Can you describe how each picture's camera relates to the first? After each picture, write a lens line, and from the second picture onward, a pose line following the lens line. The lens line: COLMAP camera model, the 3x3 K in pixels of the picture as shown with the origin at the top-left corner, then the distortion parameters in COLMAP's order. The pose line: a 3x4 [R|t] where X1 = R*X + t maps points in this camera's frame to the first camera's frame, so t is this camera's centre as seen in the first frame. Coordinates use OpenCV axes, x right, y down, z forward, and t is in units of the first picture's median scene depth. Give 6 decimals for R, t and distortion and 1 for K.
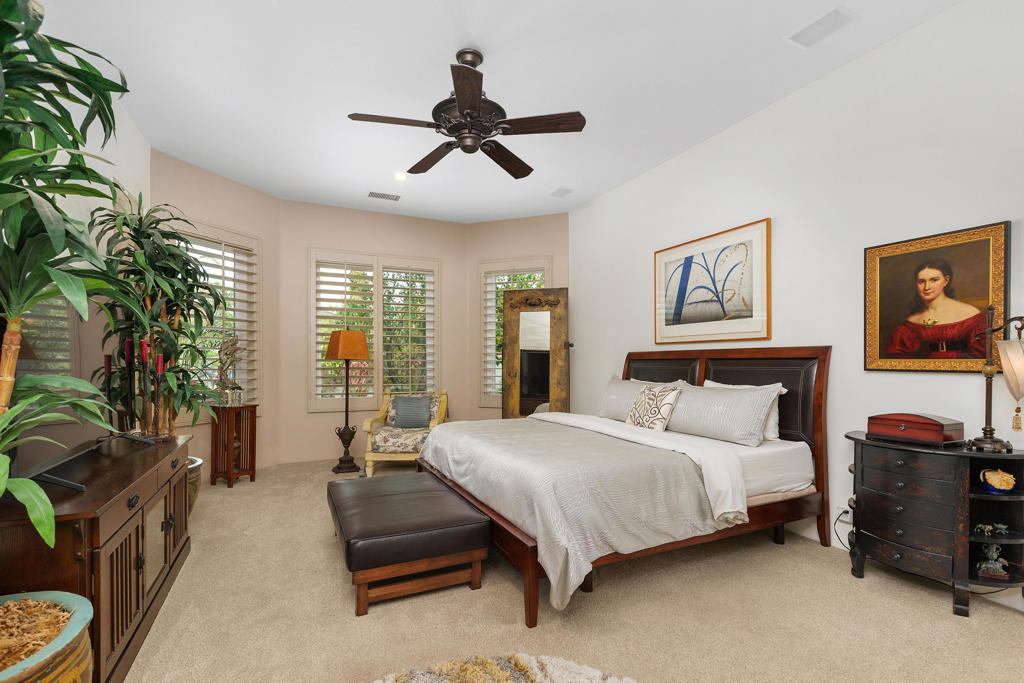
lens RADIAL K [[475.8, 0, 512.2], [0, 475.8, 362.1], [0, 0, 1]] dist [0.000739, 0.000182]
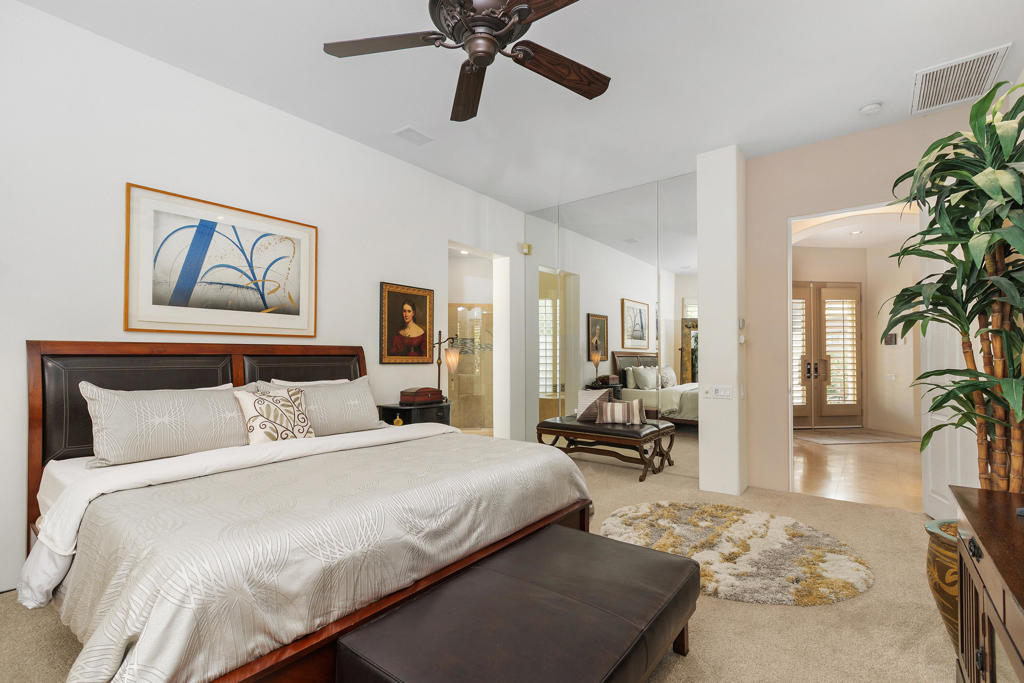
lens RADIAL K [[463.8, 0, 511.6], [0, 463.8, 342.6], [0, 0, 1]] dist [-0.000464, -0.000102]
pose [[-0.451368, 0.030643, 0.891812, -0.547295], [0.004134, 0.999471, -0.032250, -0.000590], [-0.892329, -0.010870, -0.451256, 0.970046]]
